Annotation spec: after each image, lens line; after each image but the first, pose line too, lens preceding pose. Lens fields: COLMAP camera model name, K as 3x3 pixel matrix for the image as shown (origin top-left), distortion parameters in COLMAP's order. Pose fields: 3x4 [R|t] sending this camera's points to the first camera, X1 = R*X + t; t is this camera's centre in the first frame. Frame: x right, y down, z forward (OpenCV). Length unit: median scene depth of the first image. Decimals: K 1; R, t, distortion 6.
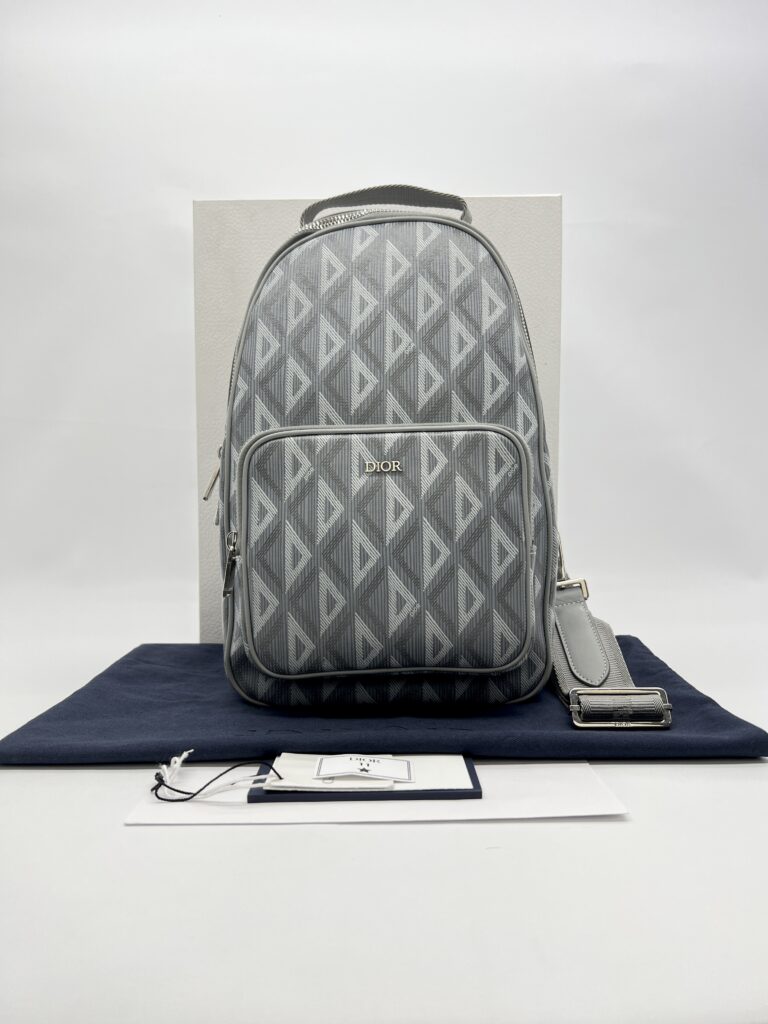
lens RADIAL K [[774.9, 0, 383.2], [0, 774.9, 509.9], [0, 0, 1]] dist [0.014299, 0.018147]
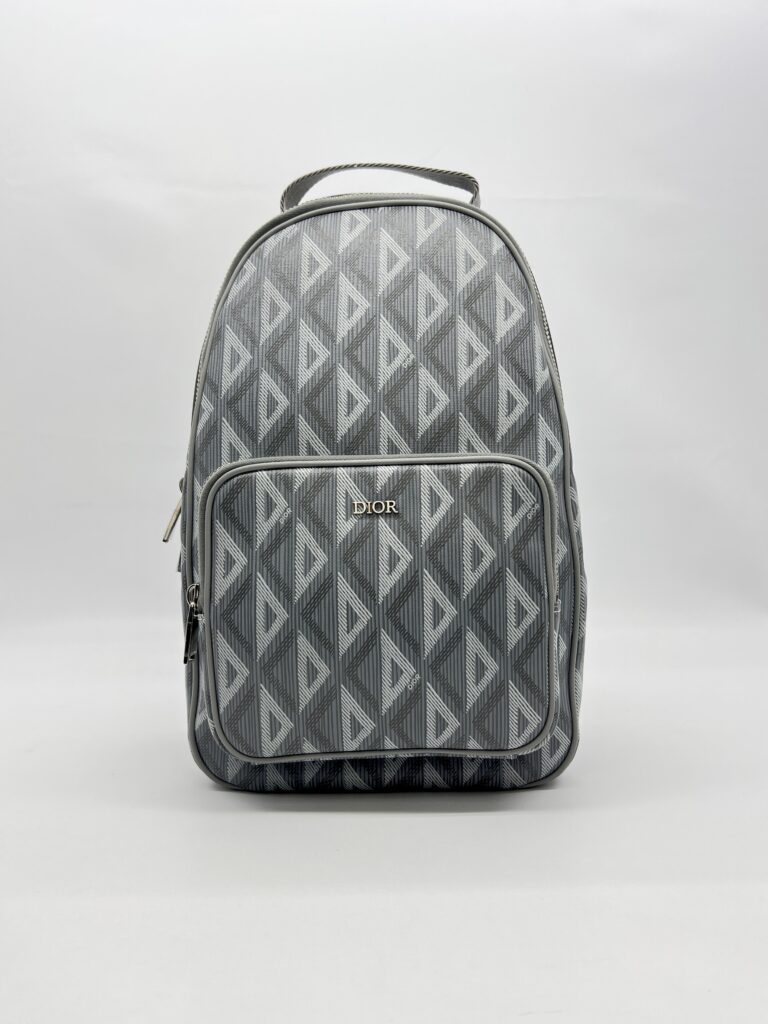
lens RADIAL K [[774.9, 0, 384.7], [0, 774.9, 514.3], [0, 0, 1]] dist [0.014299, 0.018147]
pose [[0.999972, -0.000473, -0.007439, 0.015401], [0.000685, 0.999591, 0.028583, -0.069259], [0.007423, -0.028588, 0.999564, 0.171462]]
